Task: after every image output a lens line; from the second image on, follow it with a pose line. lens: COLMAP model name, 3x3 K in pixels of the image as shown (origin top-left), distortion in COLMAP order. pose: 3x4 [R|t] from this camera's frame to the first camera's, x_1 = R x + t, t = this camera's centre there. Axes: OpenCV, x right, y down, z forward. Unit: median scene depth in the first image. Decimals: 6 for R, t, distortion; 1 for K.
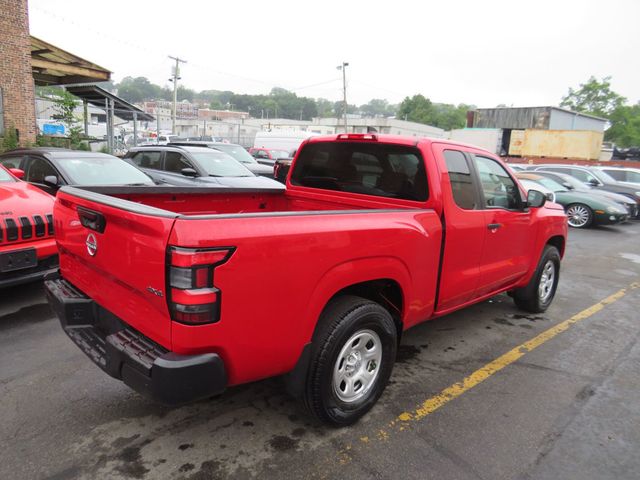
lens RADIAL K [[477.3, 0, 310.1], [0, 477.3, 241.6], [0, 0, 1]] dist [-0.077722, 0.067839]
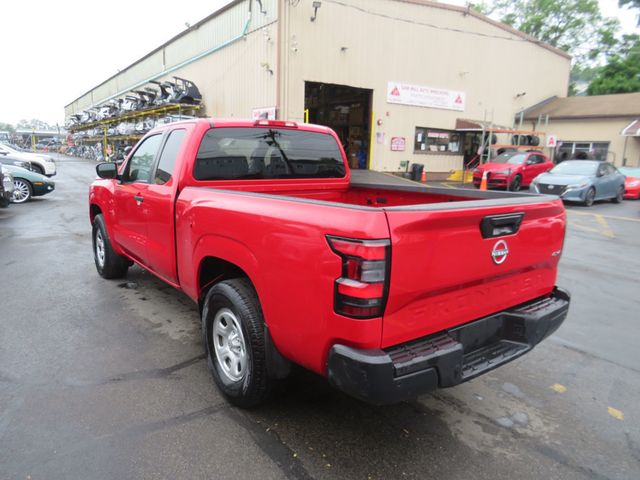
lens RADIAL K [[477.3, 0, 310.1], [0, 477.3, 241.6], [0, 0, 1]] dist [-0.077722, 0.067839]
pose [[0.087098, -0.233796, 0.968377, -0.216469], [0.158041, 0.963003, 0.218284, -0.043294], [-0.983584, 0.134031, 0.120825, 0.193287]]
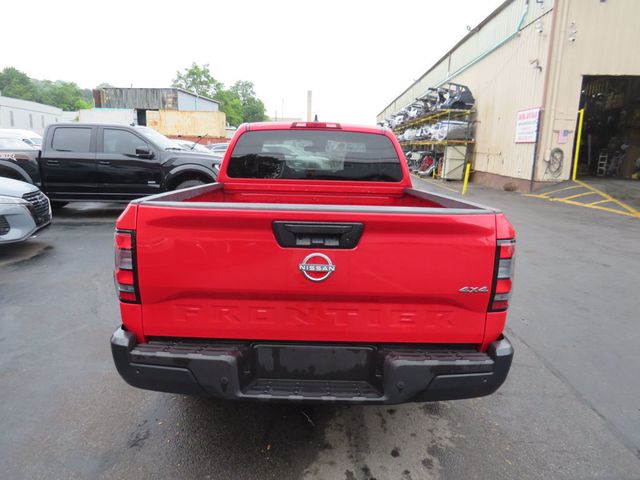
lens RADIAL K [[477.3, 0, 310.1], [0, 477.3, 241.6], [0, 0, 1]] dist [-0.077722, 0.067839]
pose [[0.682769, -0.173309, 0.709782, -0.157998], [0.143369, 0.984353, 0.102439, -0.018376], [-0.716430, 0.031819, 0.696933, 0.069168]]
